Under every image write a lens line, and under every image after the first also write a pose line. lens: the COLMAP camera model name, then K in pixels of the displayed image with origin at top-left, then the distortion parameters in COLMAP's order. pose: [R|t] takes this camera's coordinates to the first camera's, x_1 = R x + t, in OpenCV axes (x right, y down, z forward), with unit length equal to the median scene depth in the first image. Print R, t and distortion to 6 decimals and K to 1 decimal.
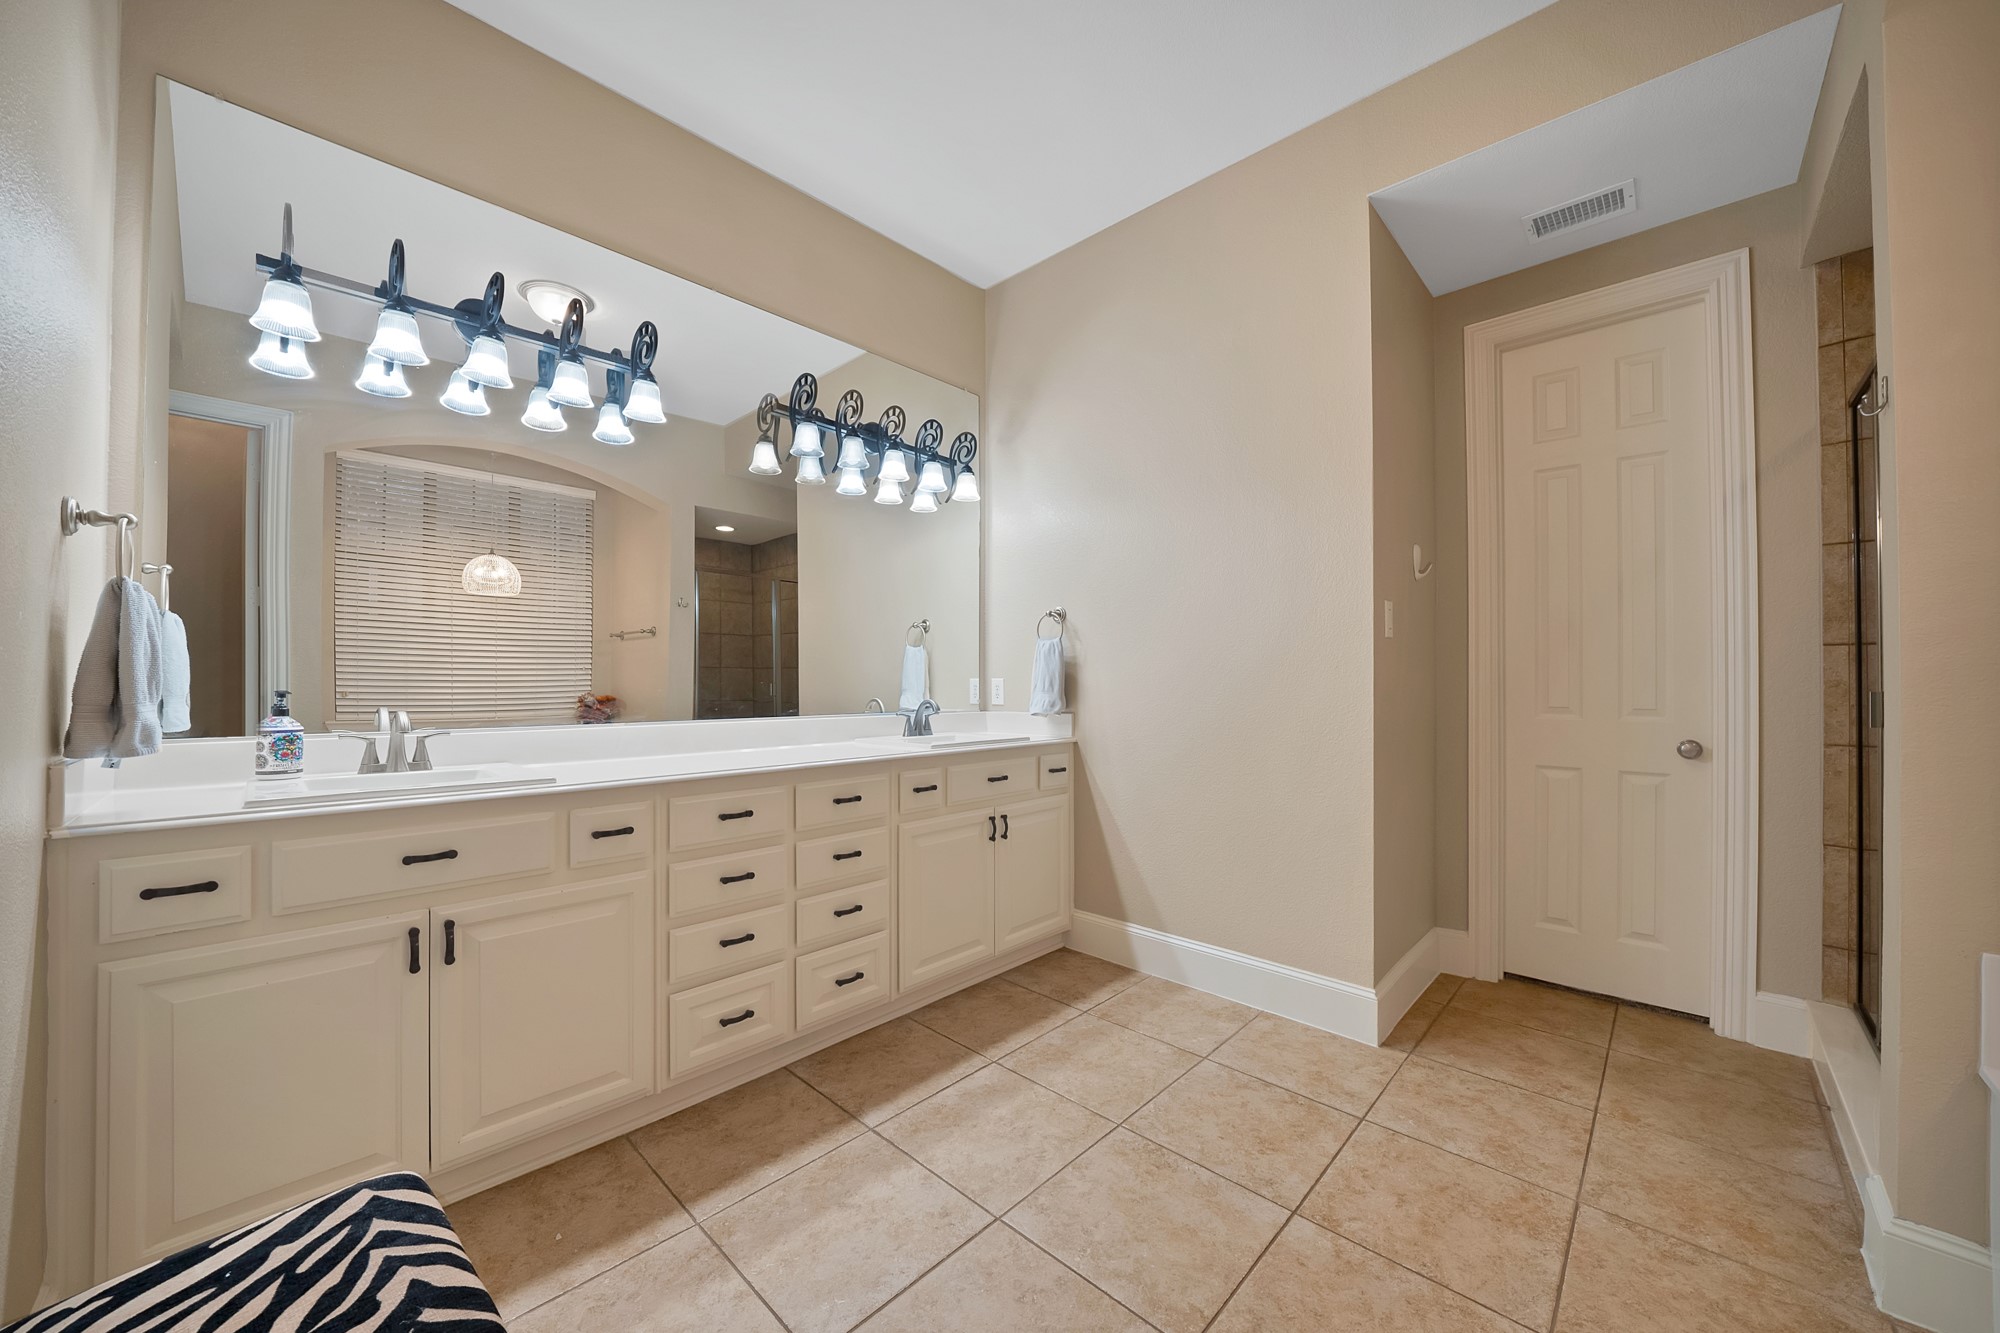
lens RADIAL K [[732.8, 0, 1010.2], [0, 732.8, 674.0], [0, 0, 1]] dist [-0.018895, 0.001615]
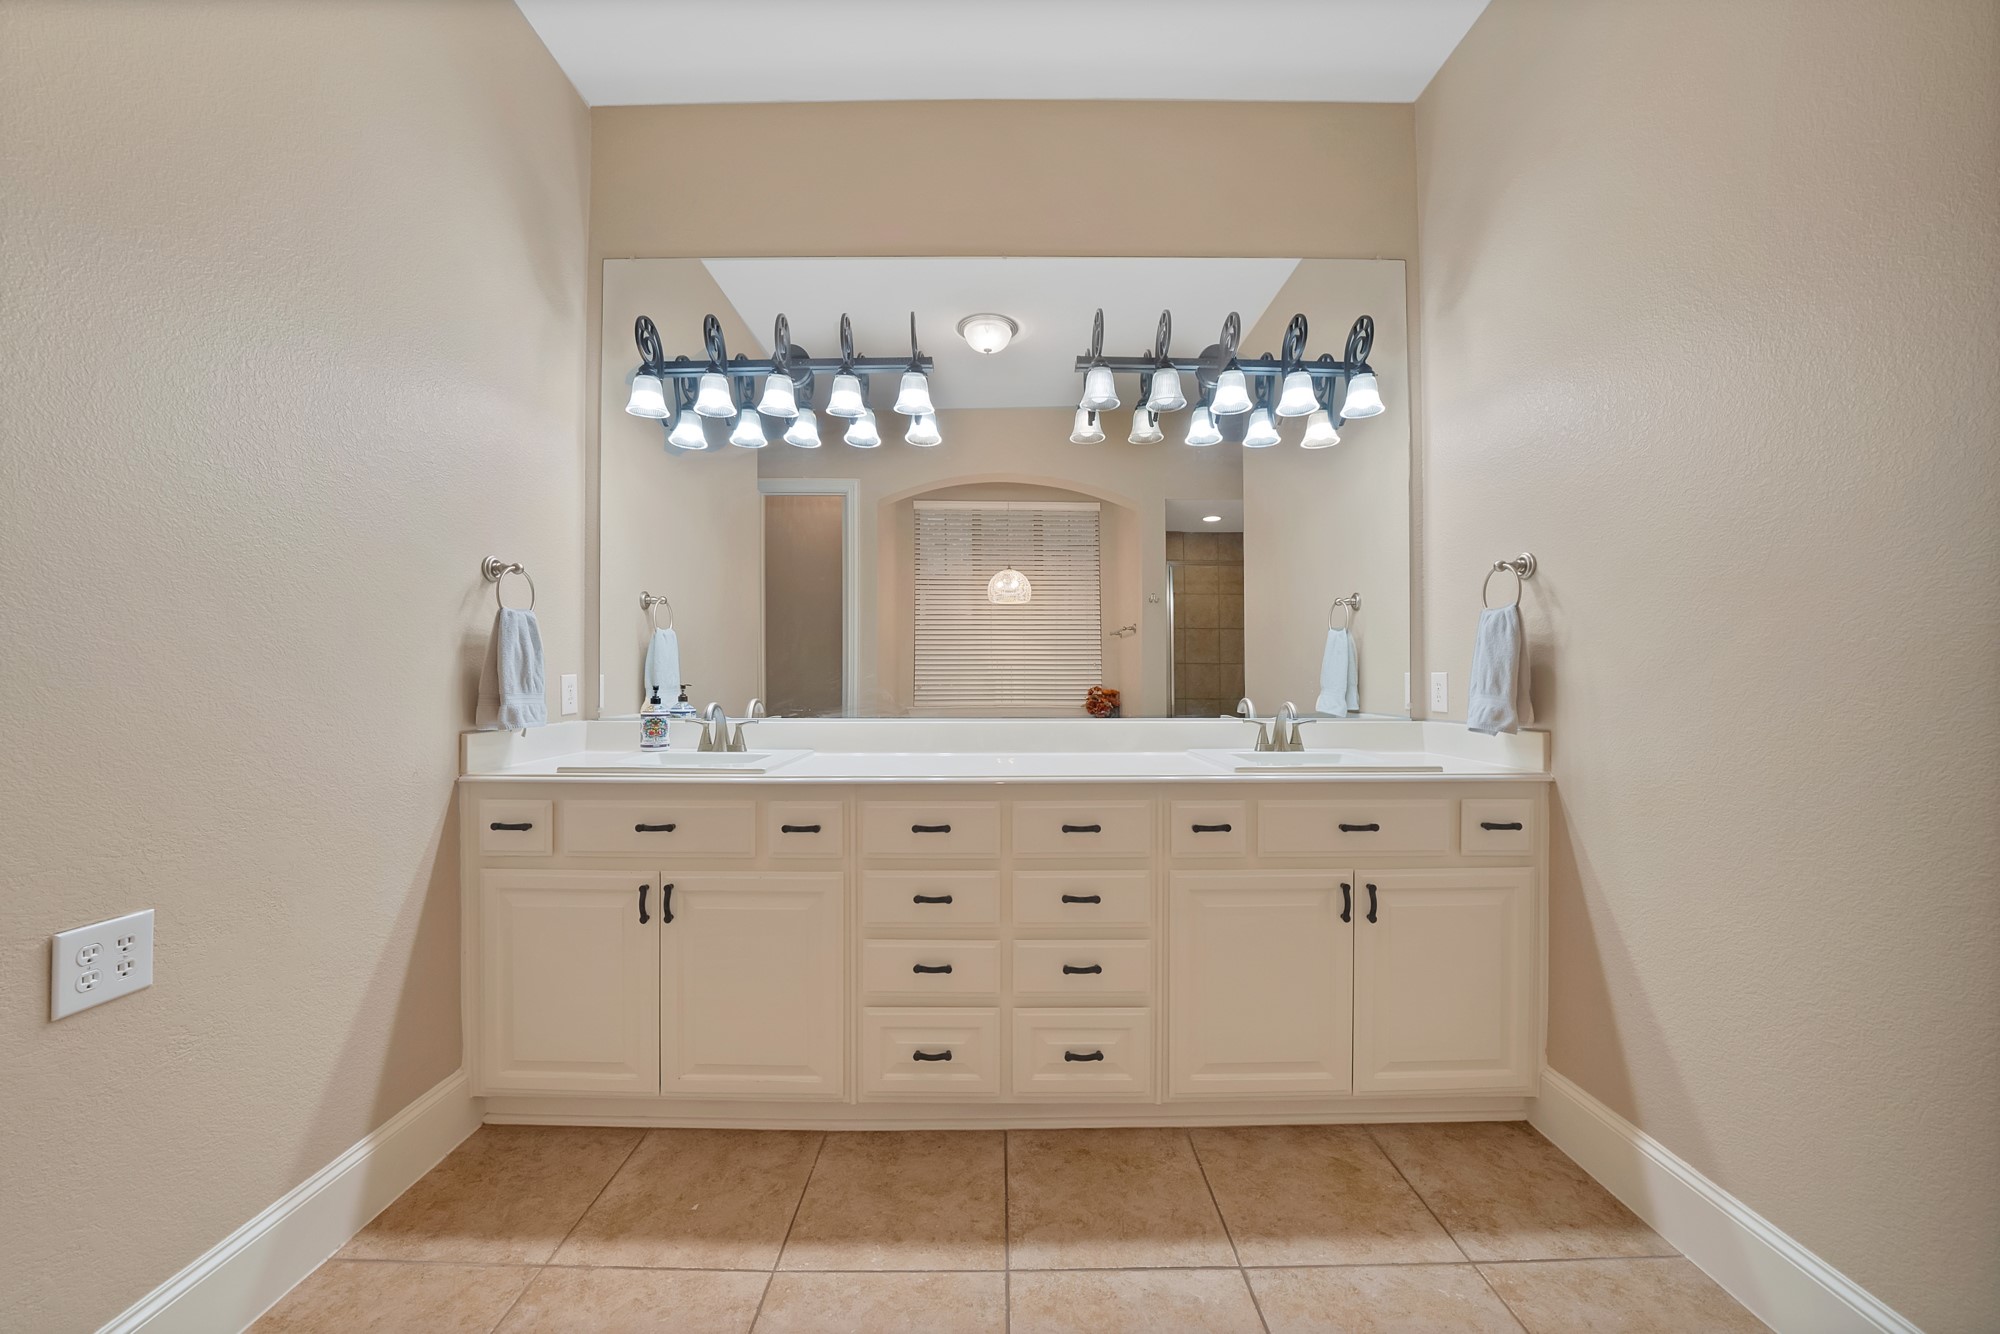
lens RADIAL K [[719.1, 0, 1012.9], [0, 719.1, 674.2], [0, 0, 1]] dist [-0.021677, 0.000075]
pose [[0.681501, -0.003099, -0.731811, 0.263934], [0.008379, 0.999959, 0.003568, 0.002646], [0.731769, -0.008563, 0.681499, 0.380204]]
